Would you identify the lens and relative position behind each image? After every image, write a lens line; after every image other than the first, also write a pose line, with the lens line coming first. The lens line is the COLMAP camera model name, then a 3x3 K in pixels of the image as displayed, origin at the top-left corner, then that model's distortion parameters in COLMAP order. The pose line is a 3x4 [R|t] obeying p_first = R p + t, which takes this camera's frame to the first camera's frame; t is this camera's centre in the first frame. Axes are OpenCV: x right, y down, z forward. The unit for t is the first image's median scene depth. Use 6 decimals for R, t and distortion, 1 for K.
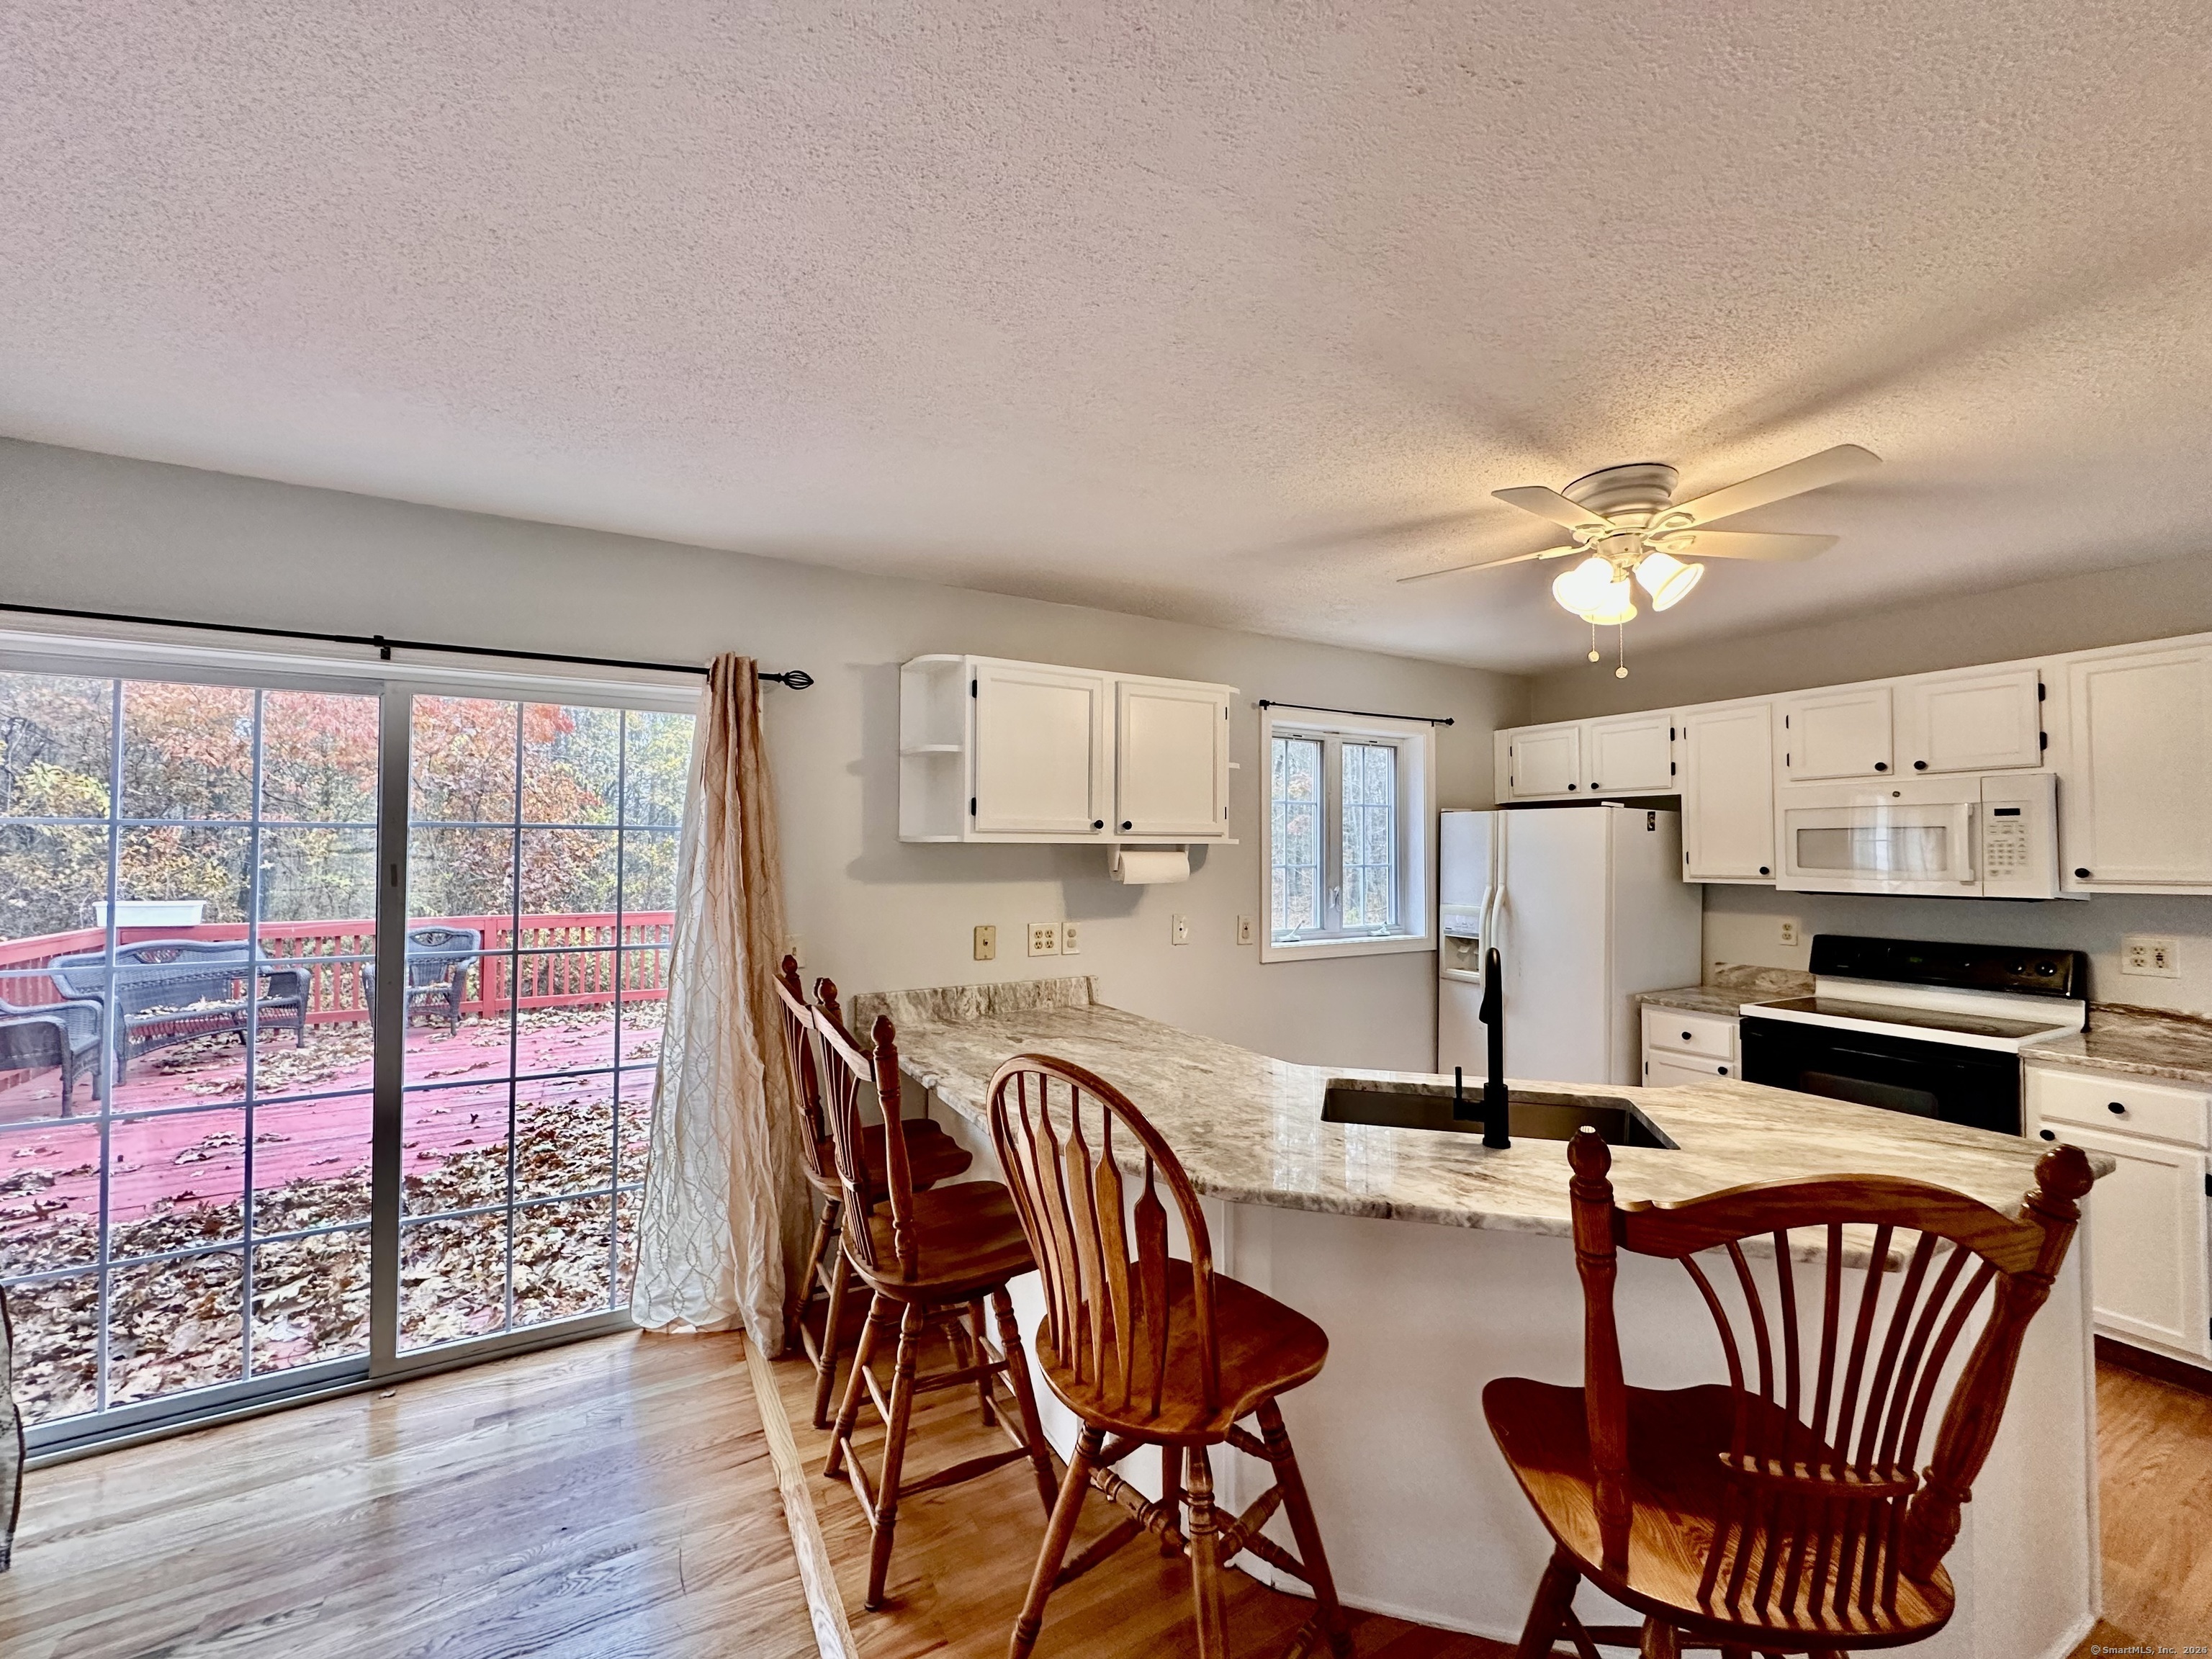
lens RADIAL K [[881.6, 0, 1107.6], [0, 881.6, 836.3], [0, 0, 1]] dist [-0.002418, 0.000321]
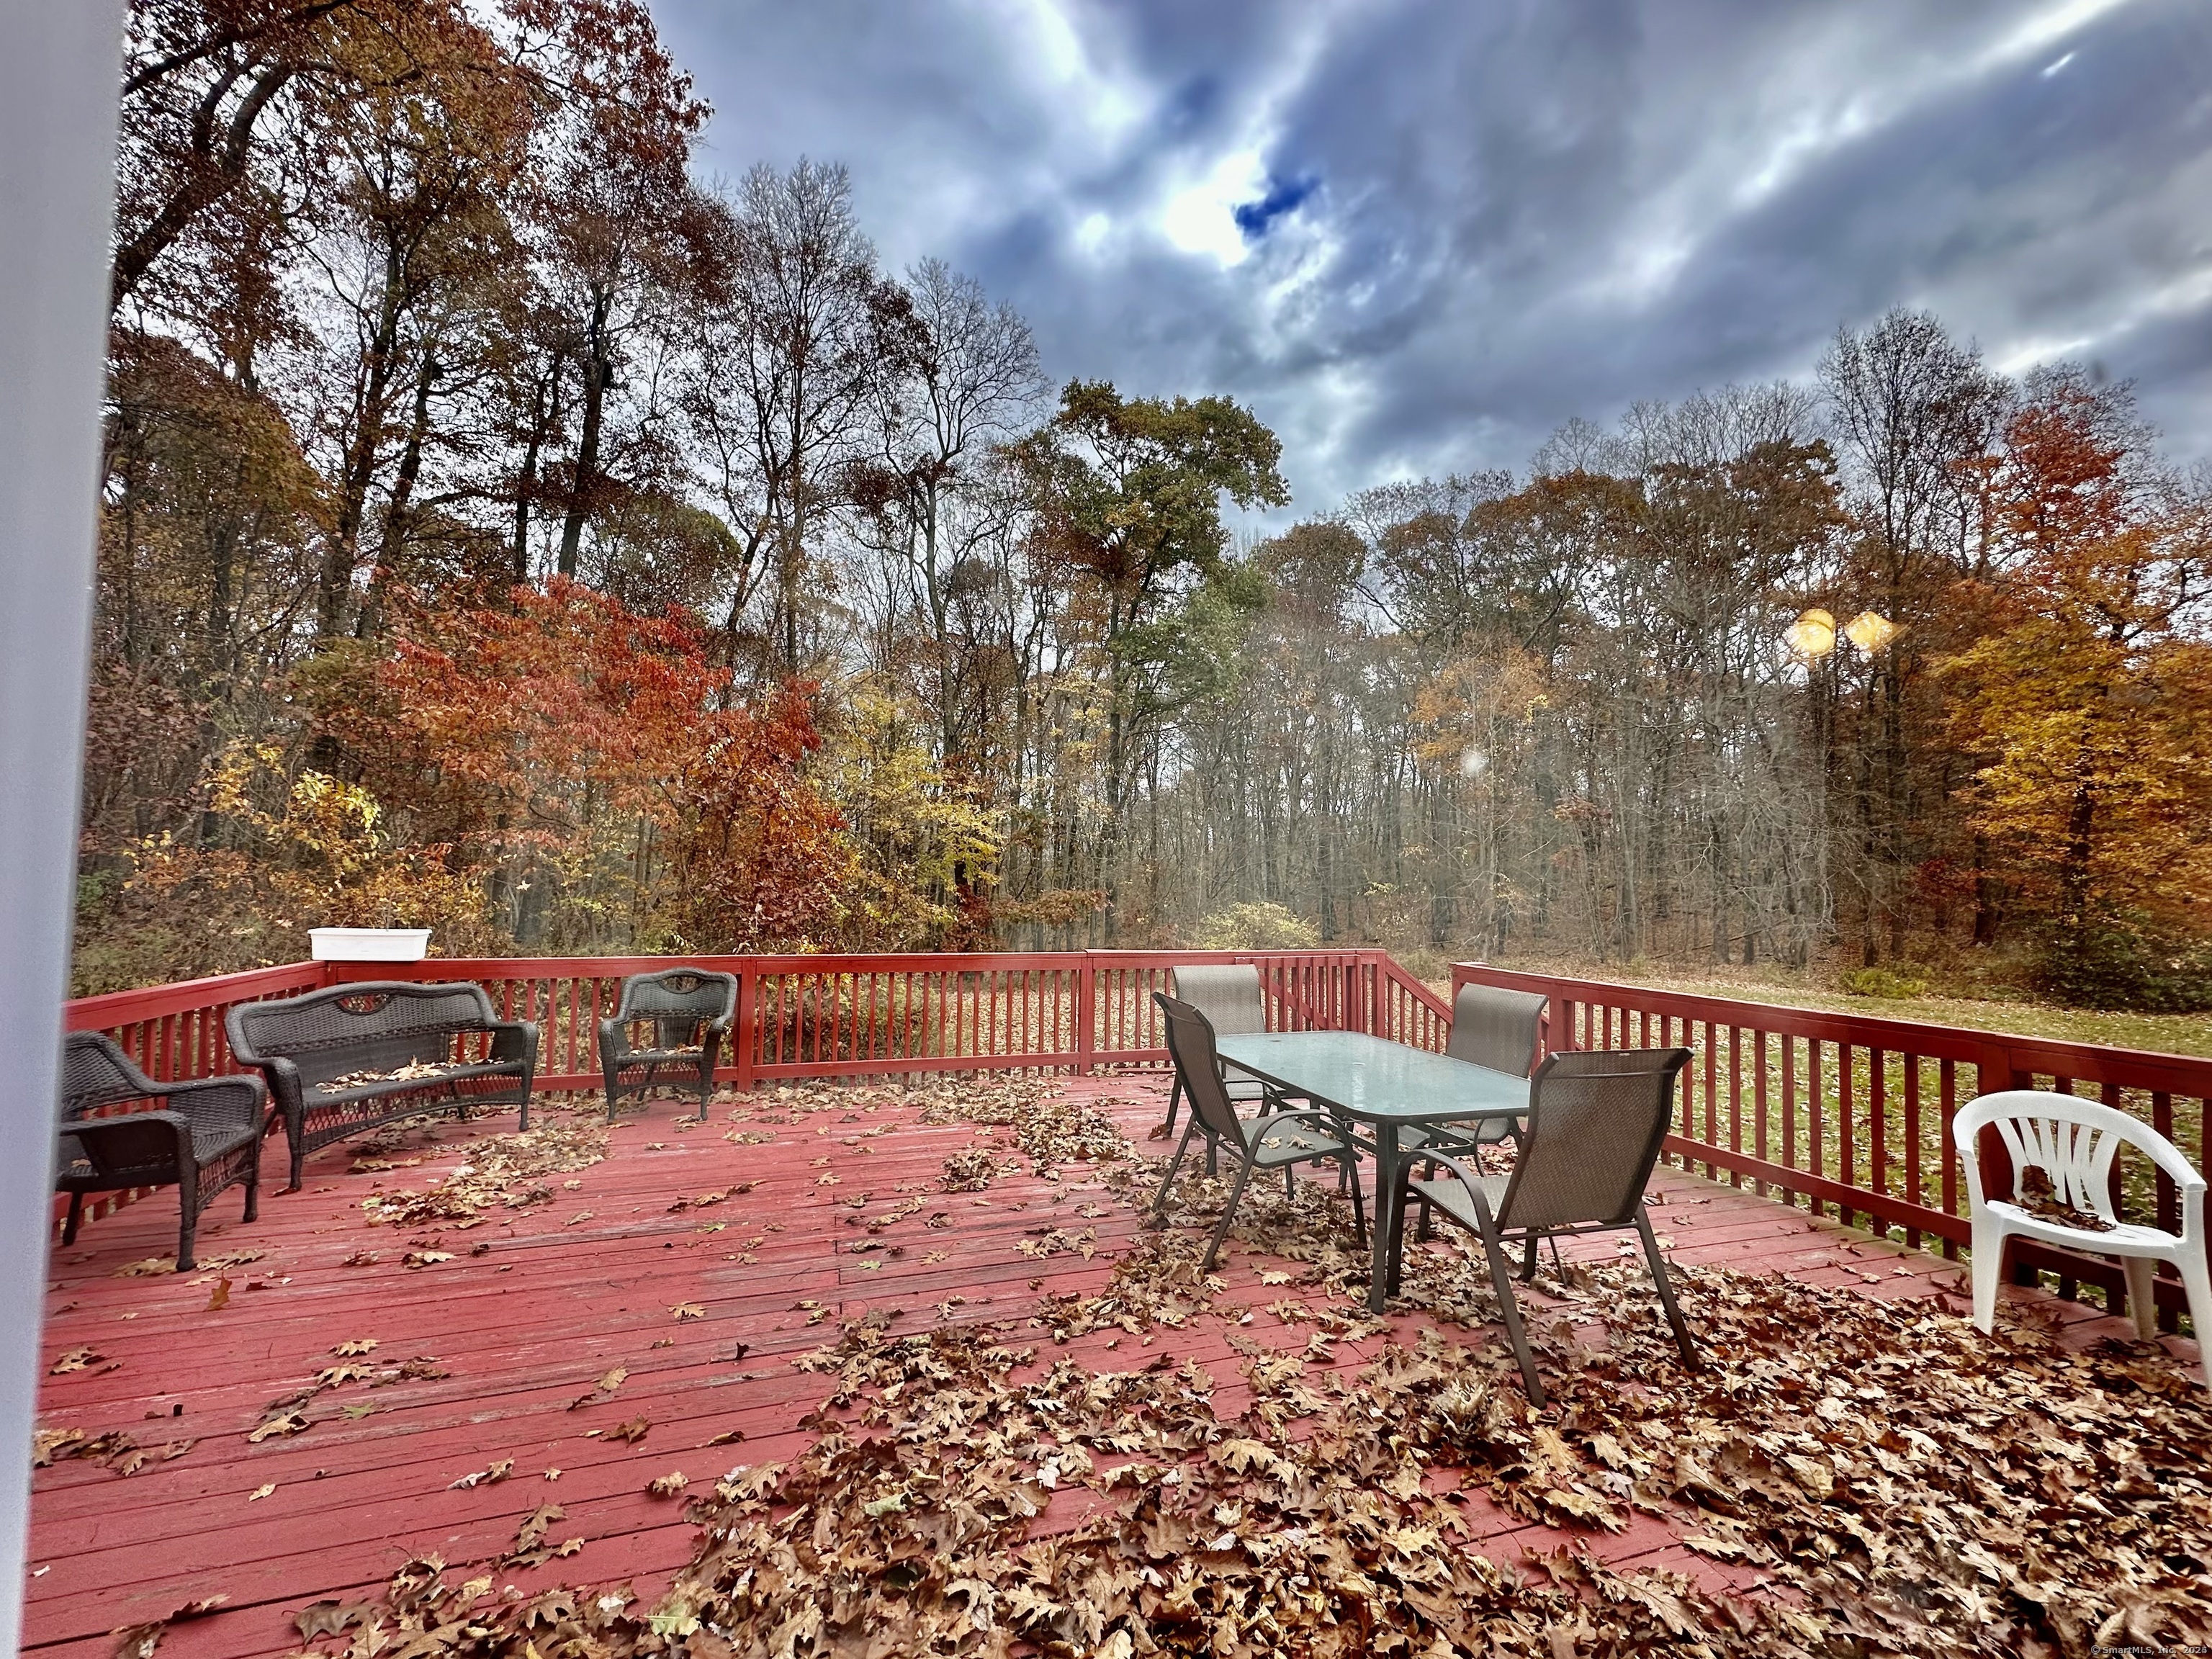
lens RADIAL K [[881.6, 0, 1108.6], [0, 881.6, 834.2], [0, 0, 1]] dist [-0.002418, 0.000321]
pose [[0.979078, 0.001605, -0.203481, -0.169952], [-0.009194, 0.999297, -0.036356, 0.006523], [0.203280, 0.037466, 0.978404, 0.219718]]
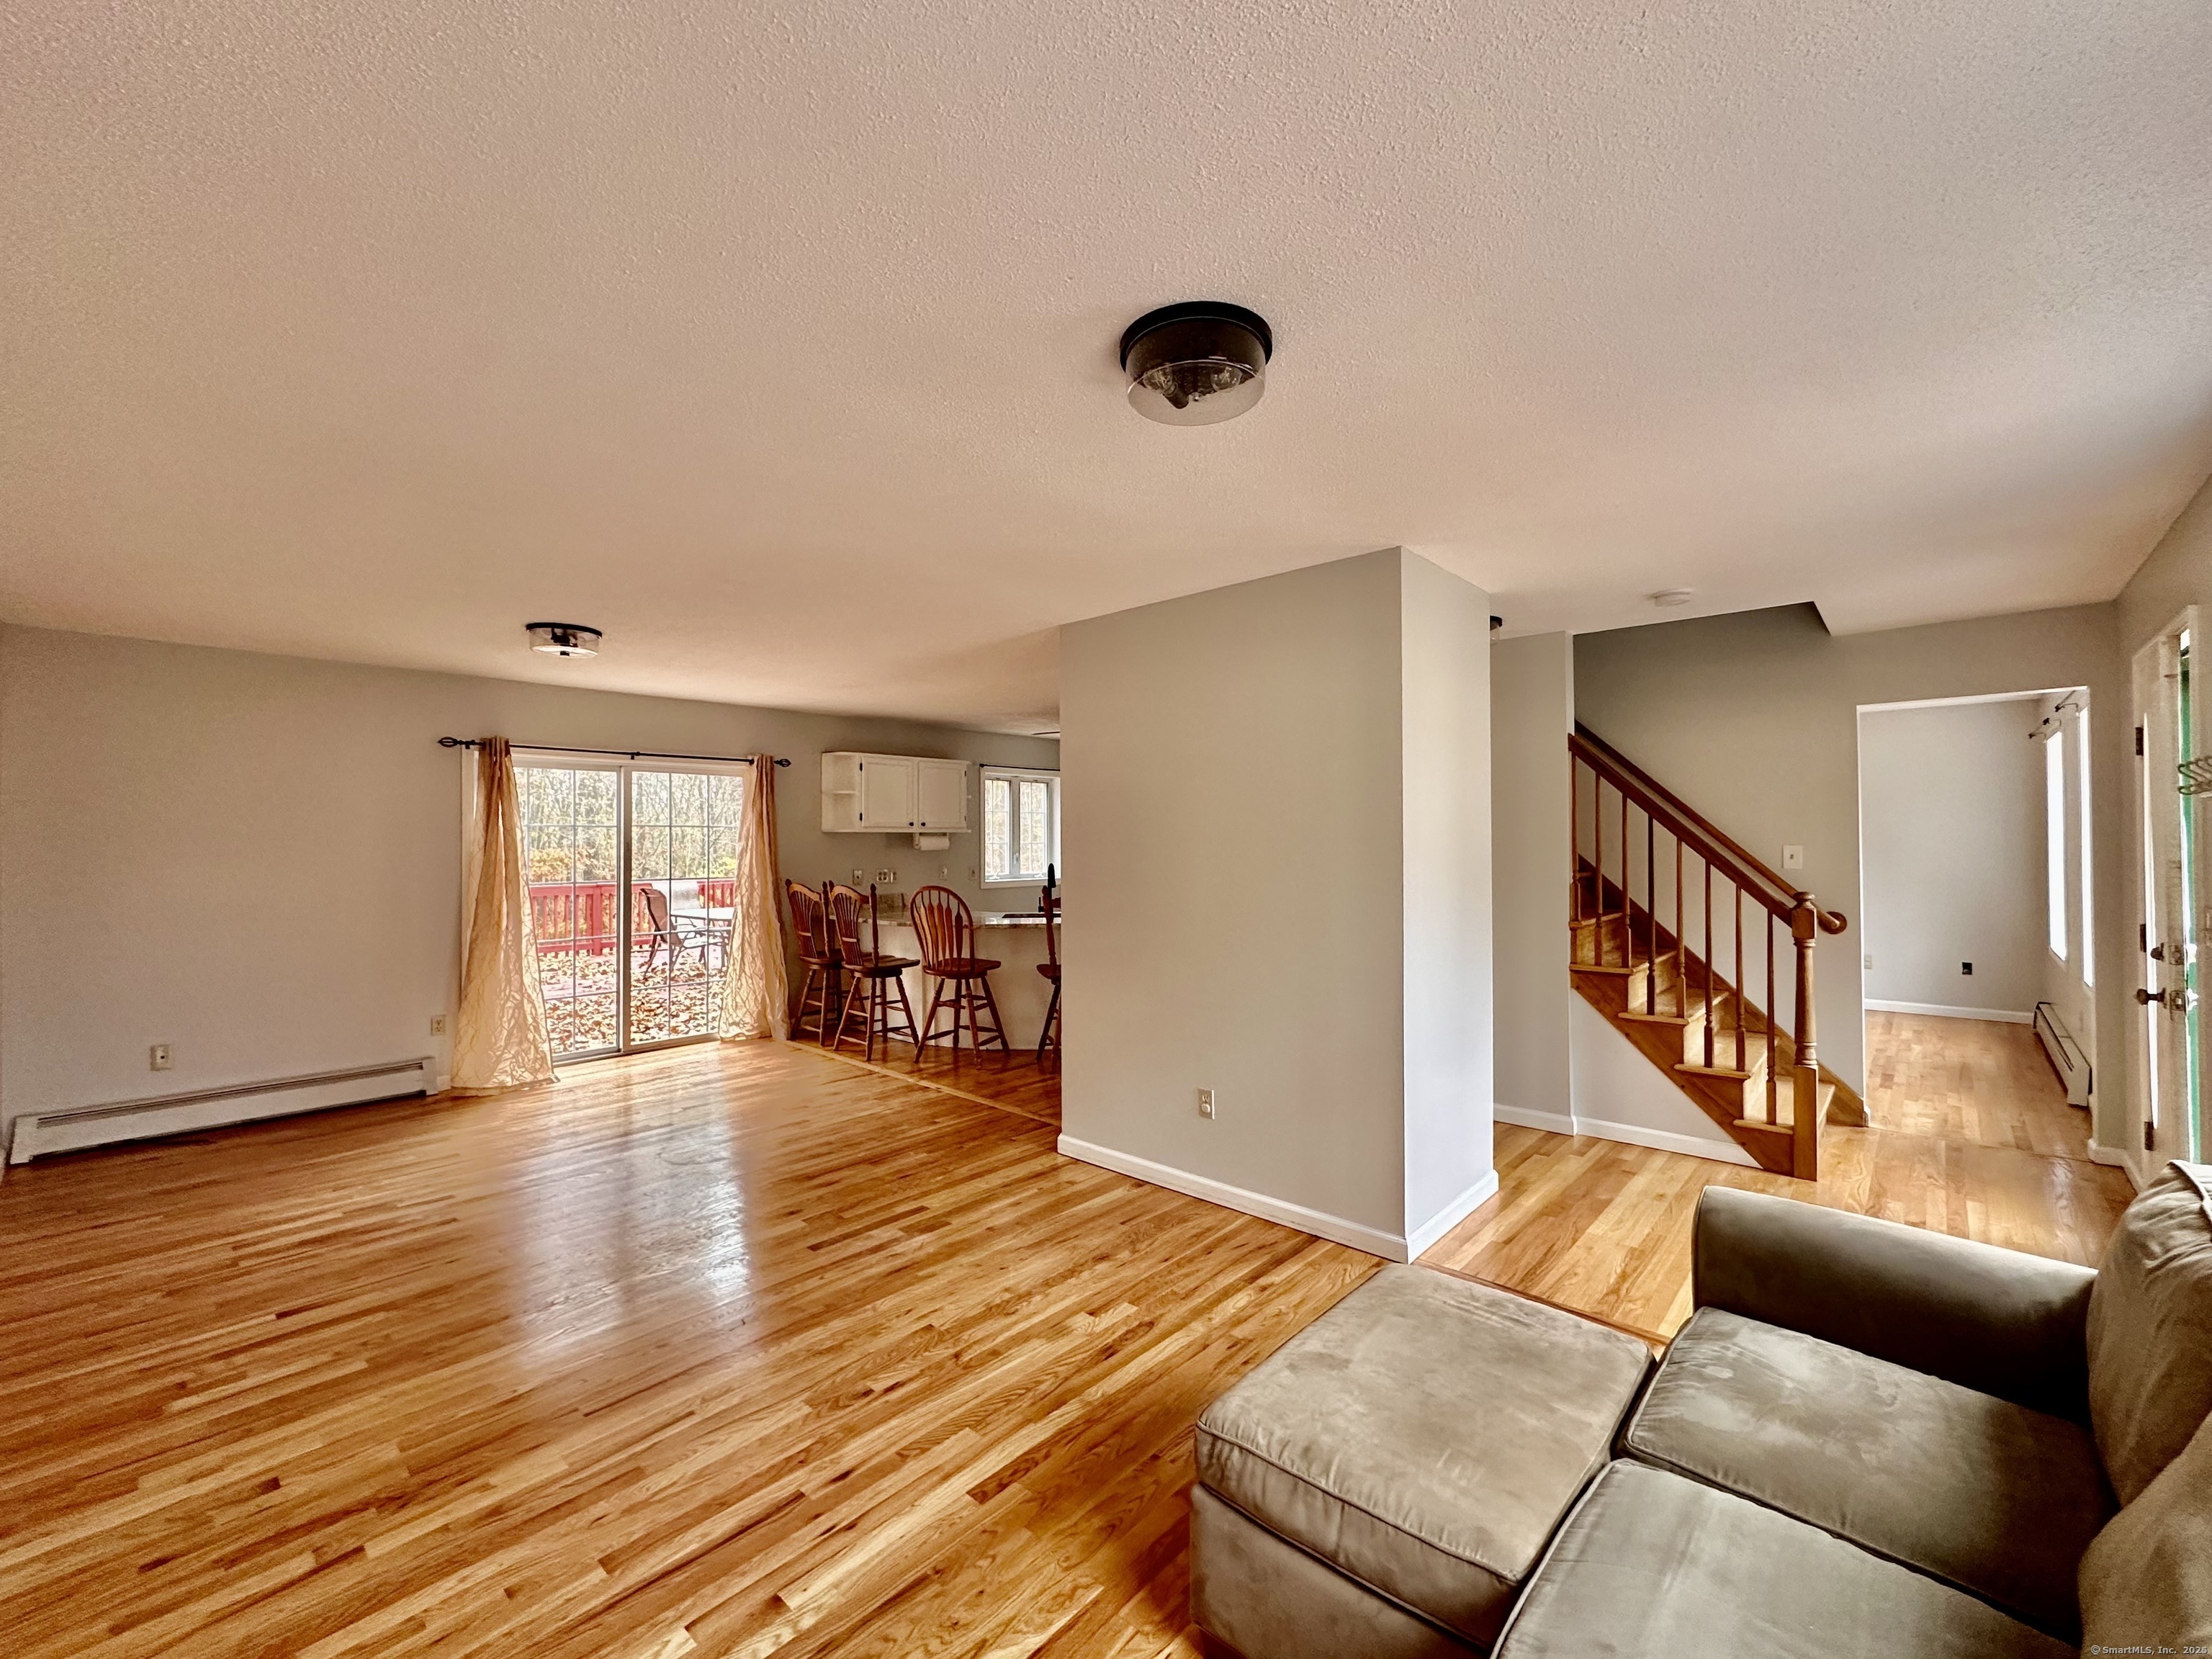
lens RADIAL K [[881.6, 0, 1098.3], [0, 881.6, 831.2], [0, 0, 1]] dist [-0.002418, 0.000321]
pose [[0.951634, -0.003287, 0.307218, -0.320062], [0.000931, 0.999969, 0.007815, -0.015373], [-0.307234, -0.007151, 0.951607, -1.701020]]
